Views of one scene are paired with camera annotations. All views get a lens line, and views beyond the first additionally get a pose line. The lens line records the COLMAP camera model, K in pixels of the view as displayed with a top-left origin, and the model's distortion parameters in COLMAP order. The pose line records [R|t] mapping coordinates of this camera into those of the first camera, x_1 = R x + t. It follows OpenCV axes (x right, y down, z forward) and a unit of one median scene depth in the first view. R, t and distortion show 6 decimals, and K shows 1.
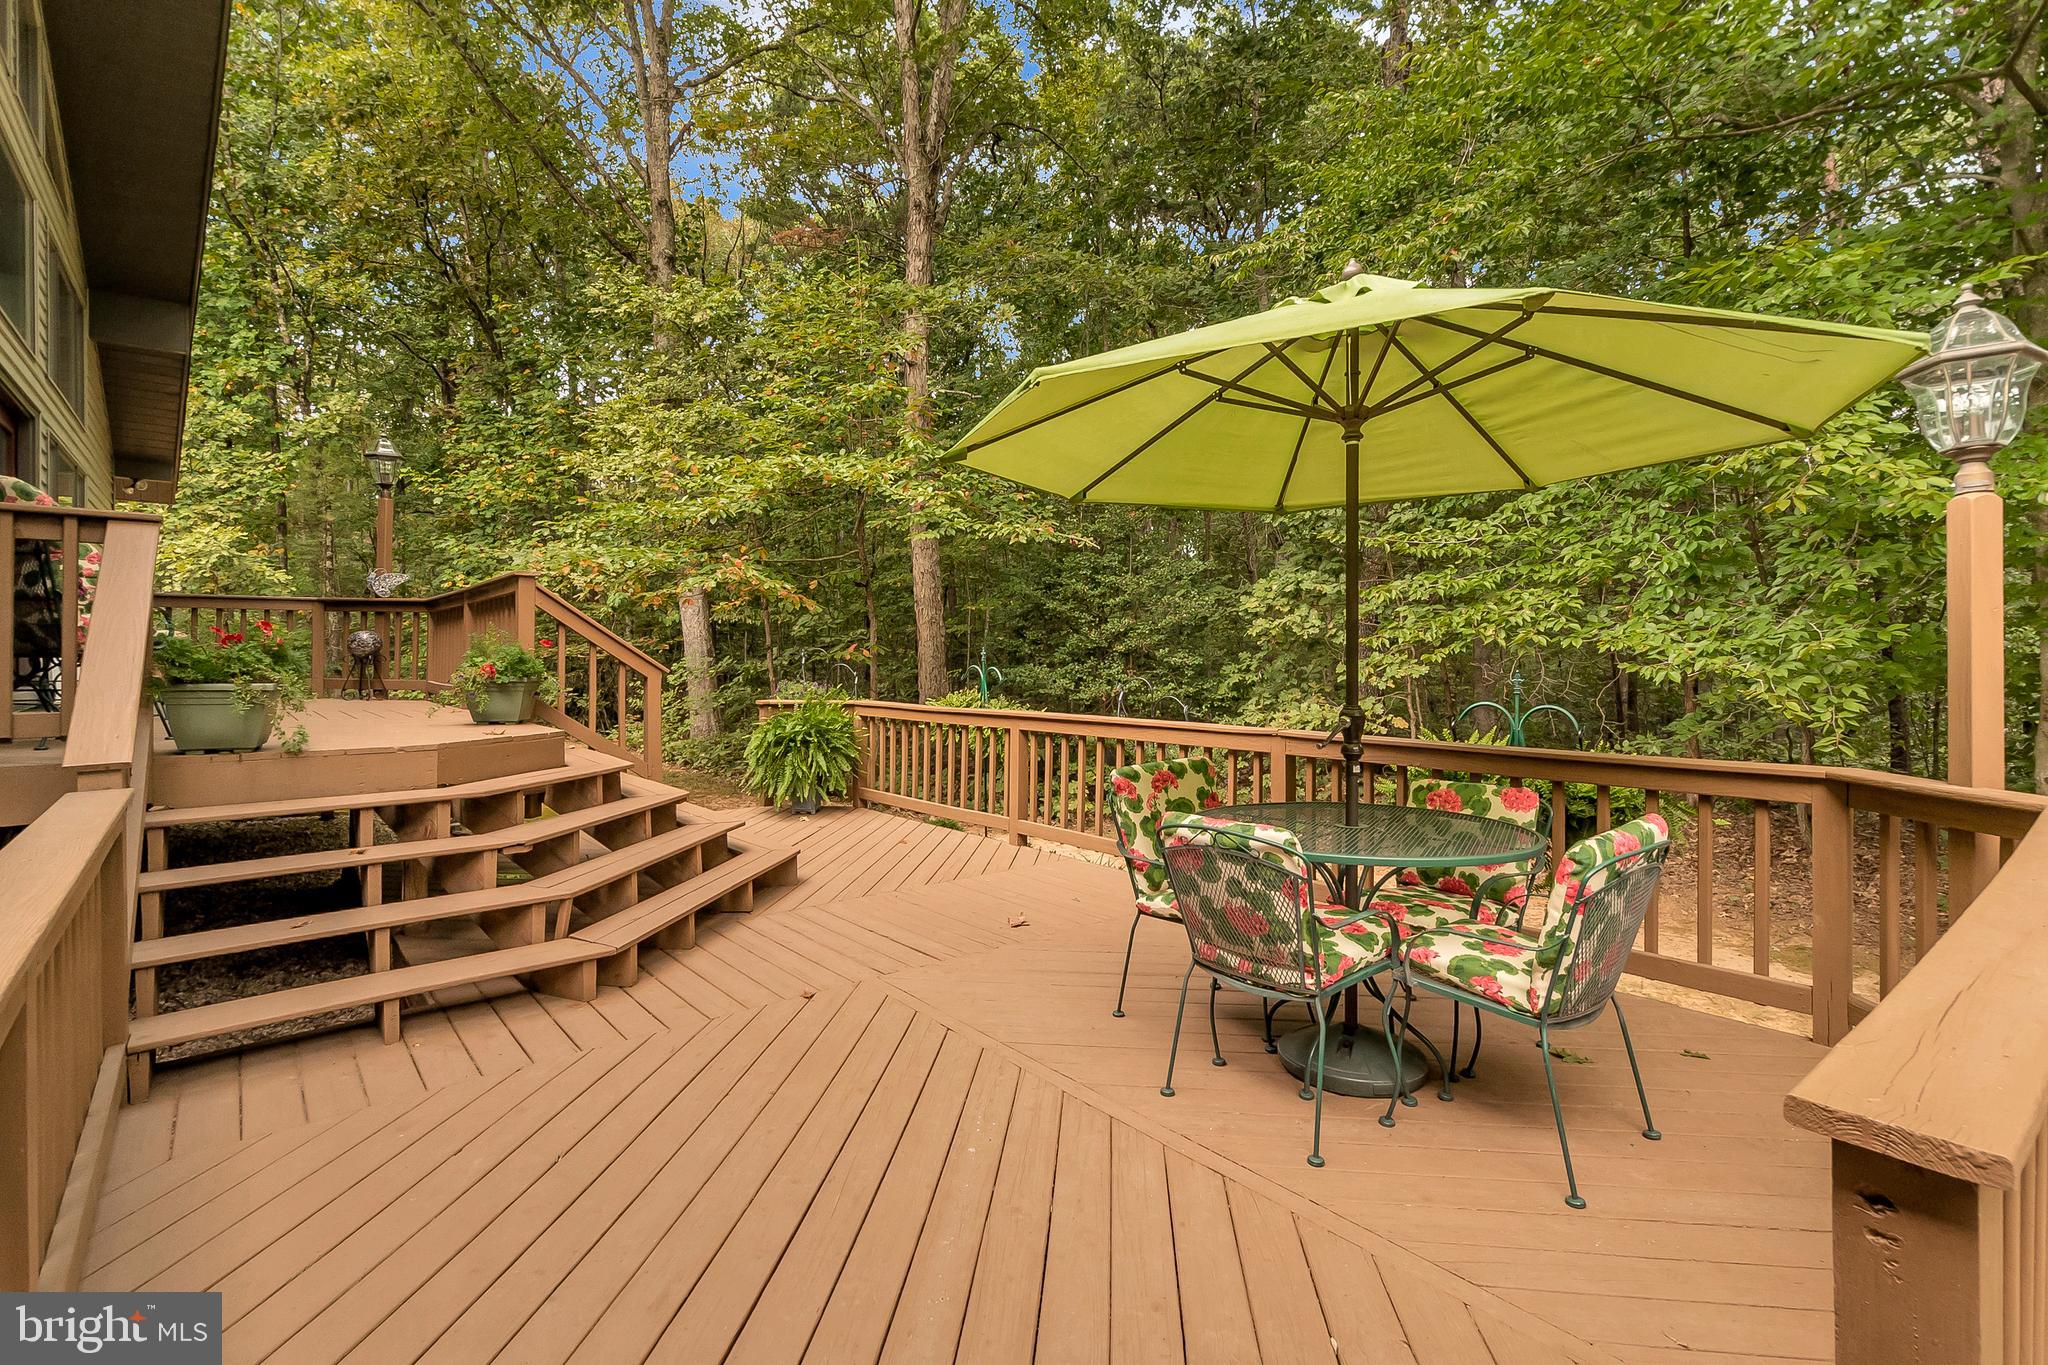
lens RADIAL K [[955.1, 0, 1018.4], [0, 955.1, 643.3], [0, 0, 1]] dist [0.001620, 0.000036]
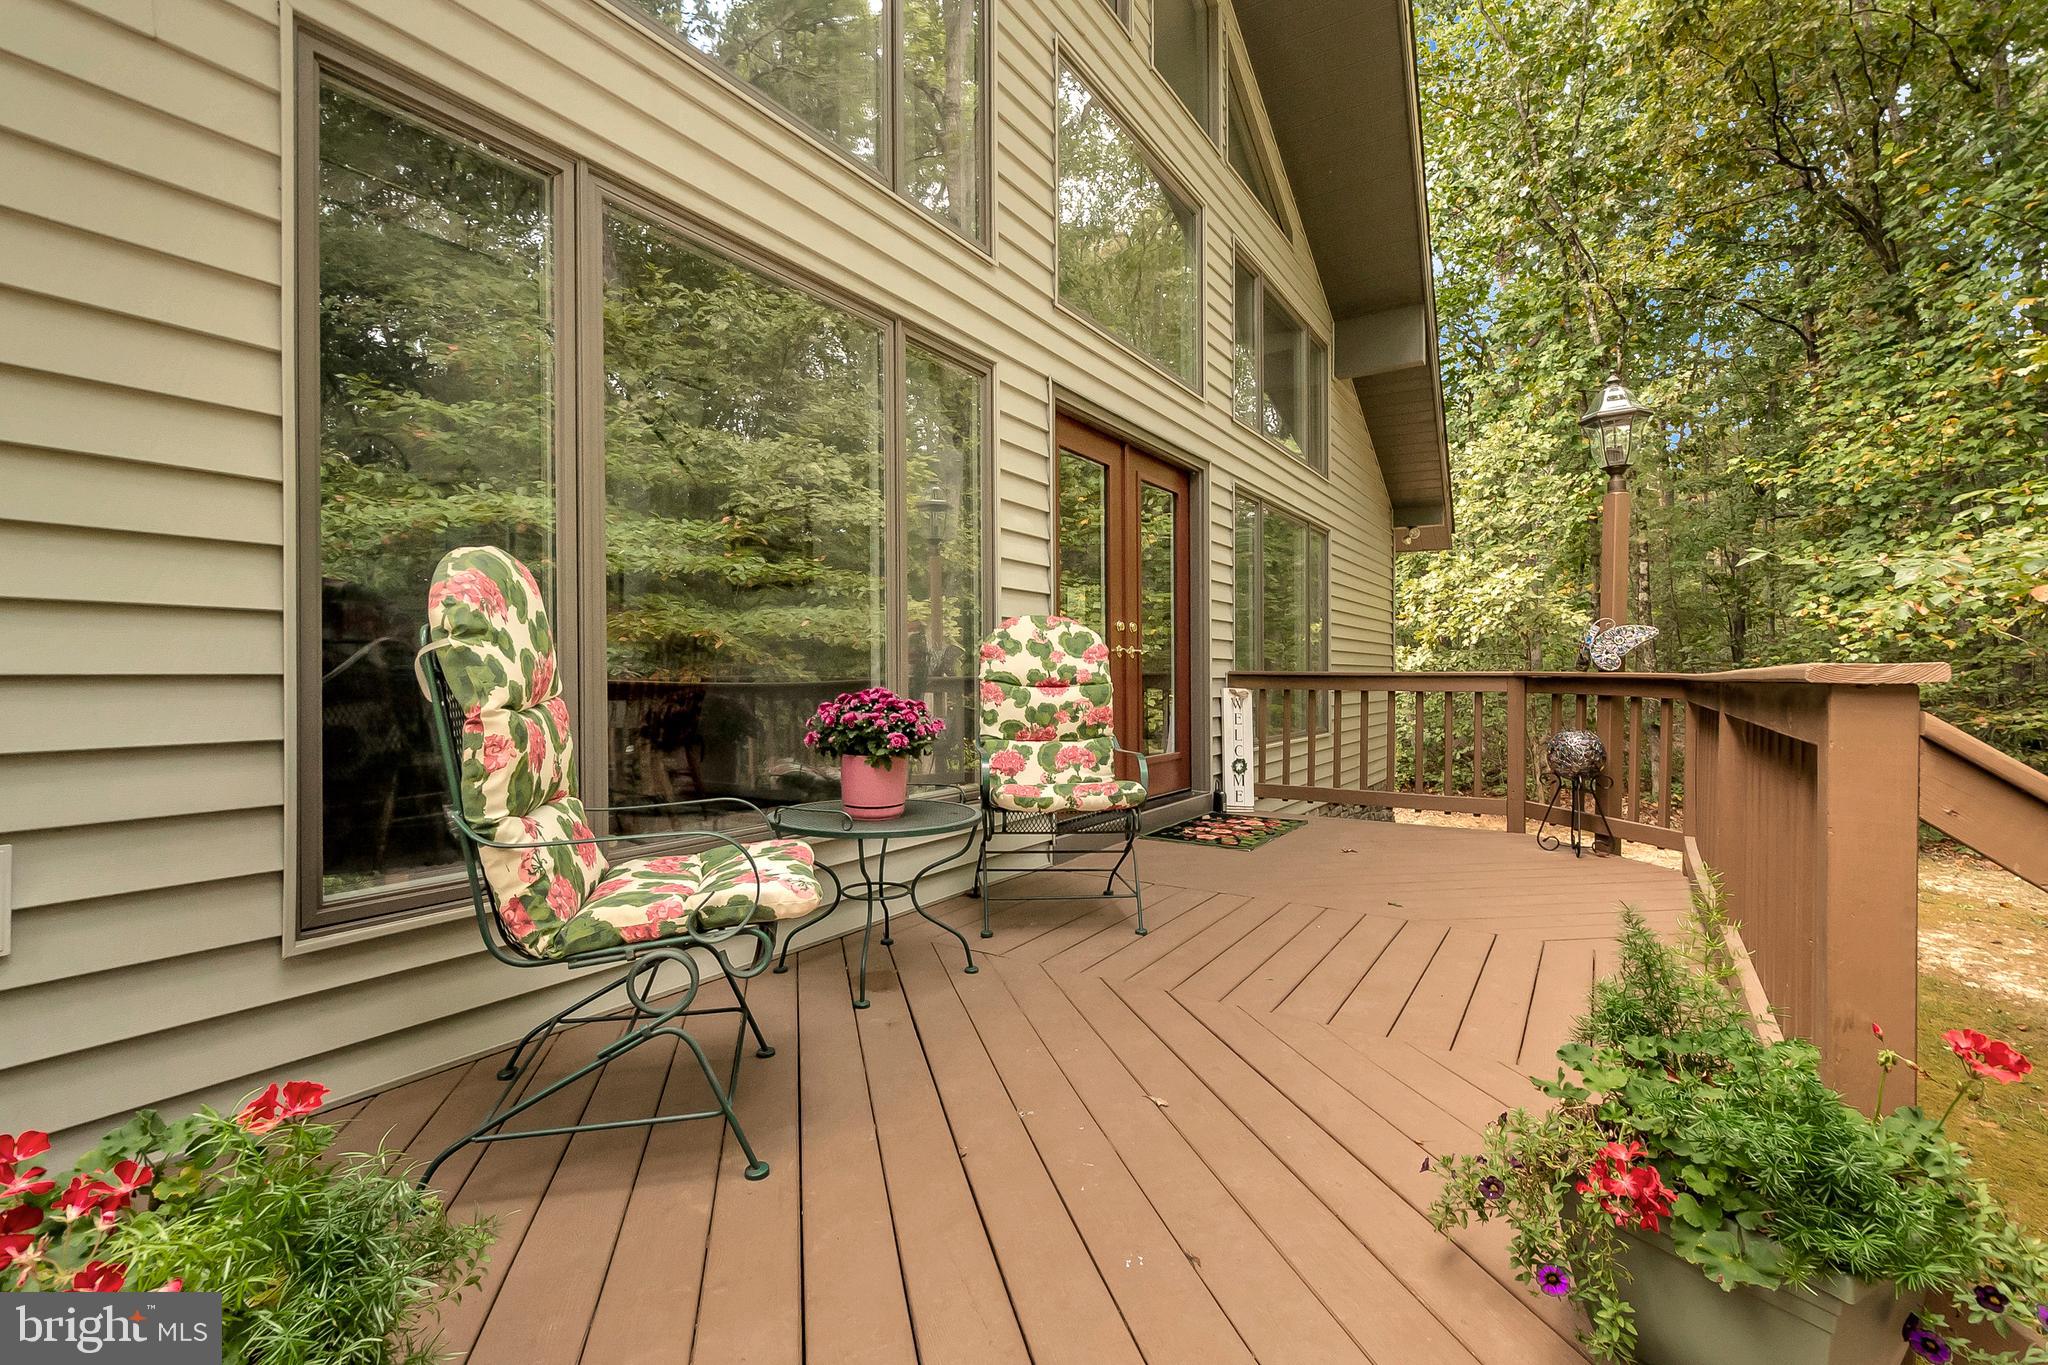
lens RADIAL K [[979.9, 0, 1024.0], [0, 979.9, 682.5], [0, 0, 1]] dist [0.001340, 0.000372]
pose [[0.331834, -0.003813, -0.943330, -0.134468], [0.014281, 0.999898, 0.000982, -0.024304], [0.943230, -0.013798, 0.331854, 0.269924]]
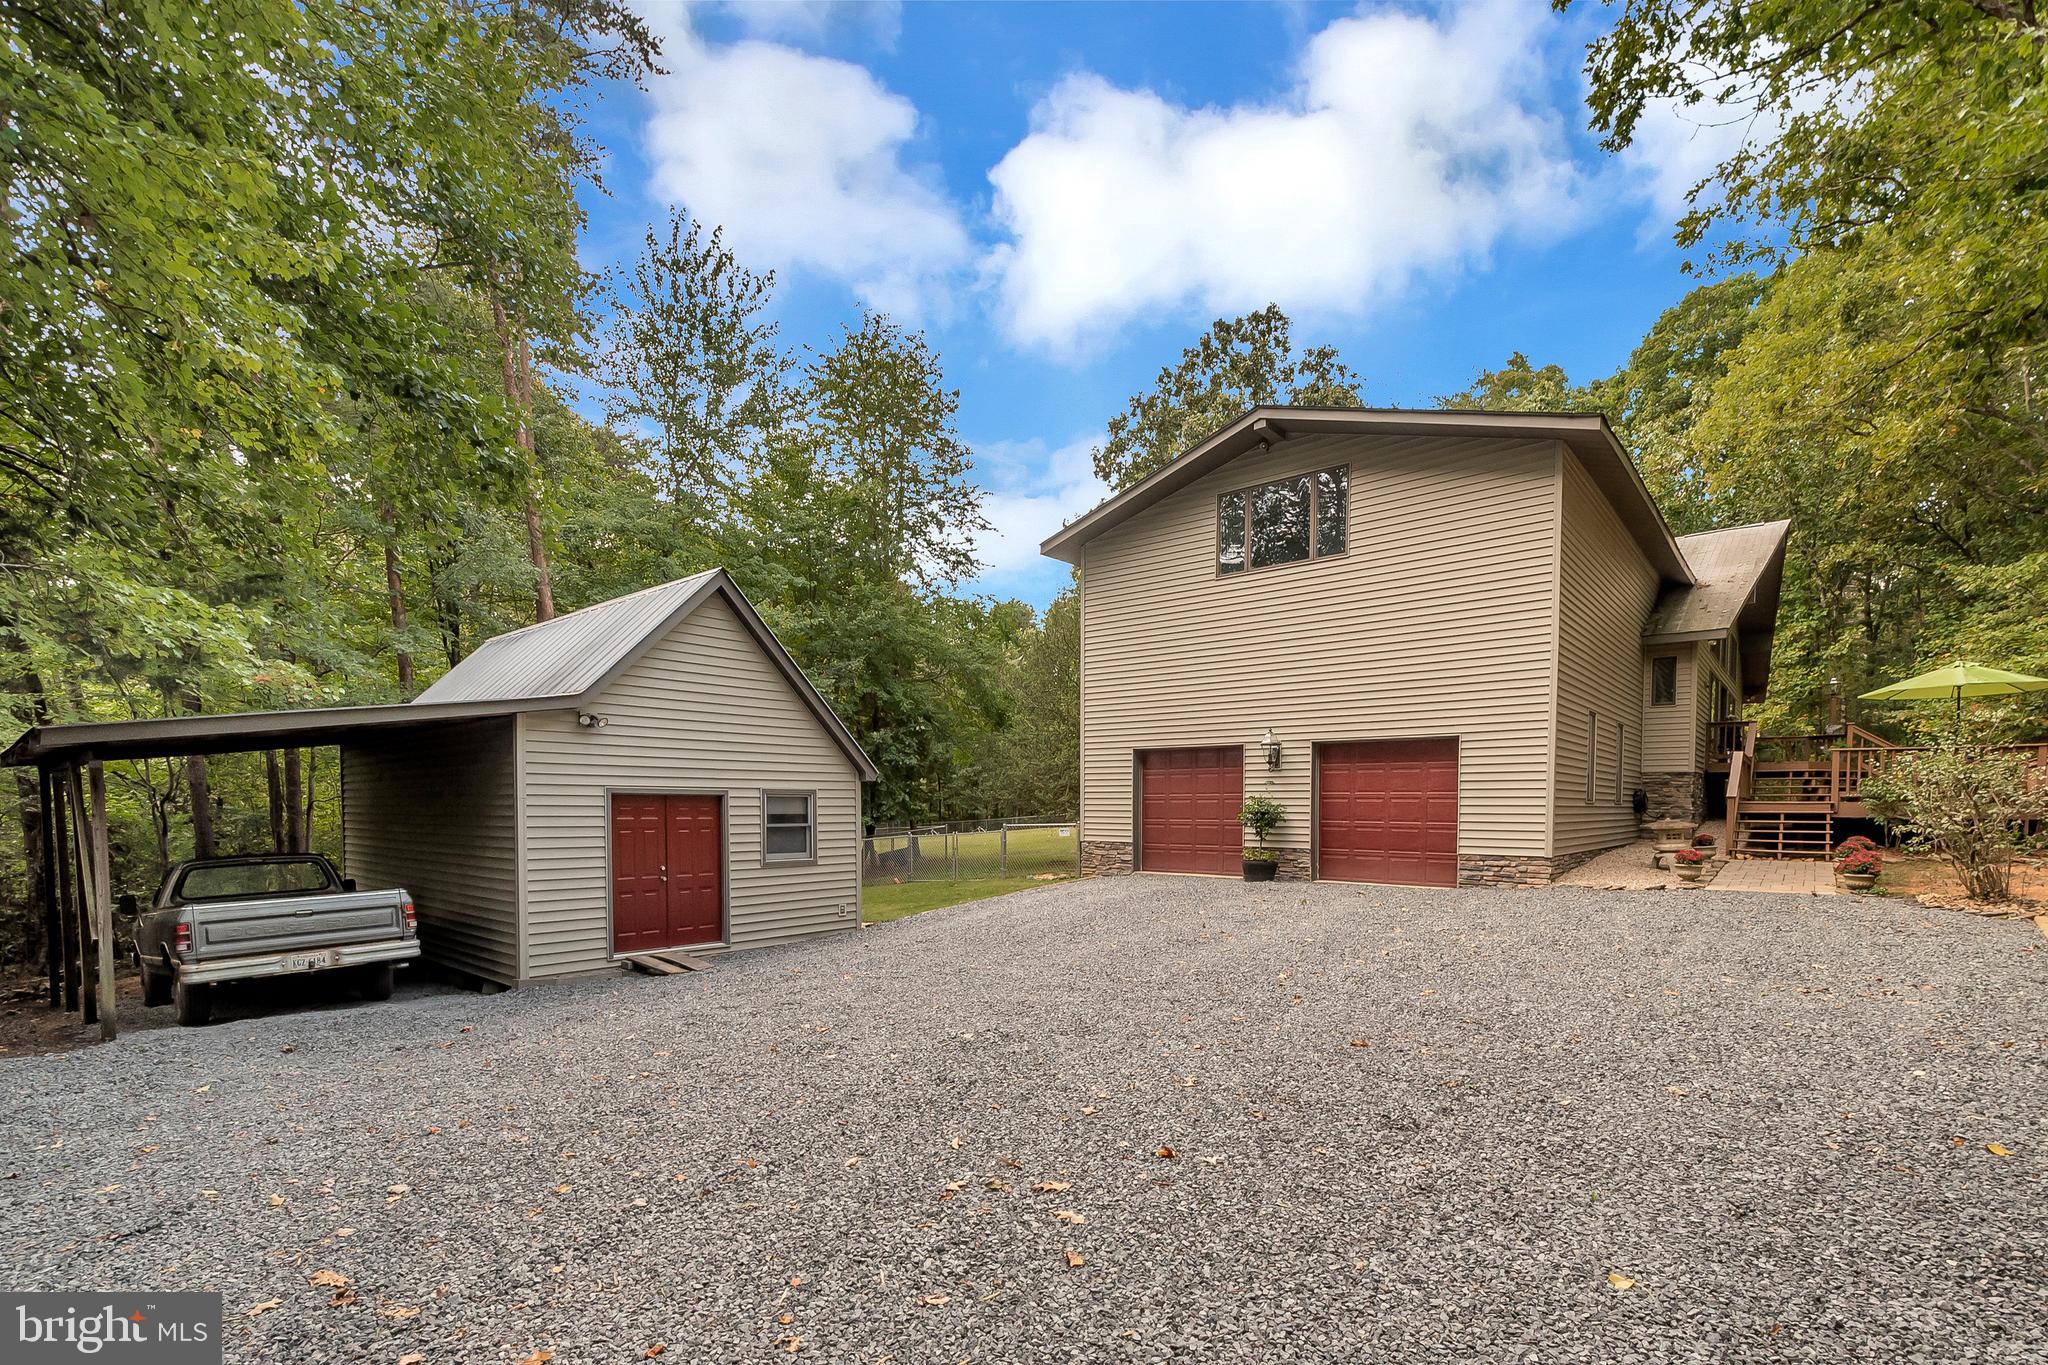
lens RADIAL K [[922.9, 0, 1027.2], [0, 922.9, 842.8], [0, 0, 1]] dist [-0.001307, -0.000252]
pose [[0.170399, 0.042450, -0.984460, 0.959477], [-0.006520, 0.999098, 0.041953, 0.107238], [0.985353, -0.000730, 0.170523, -1.063505]]
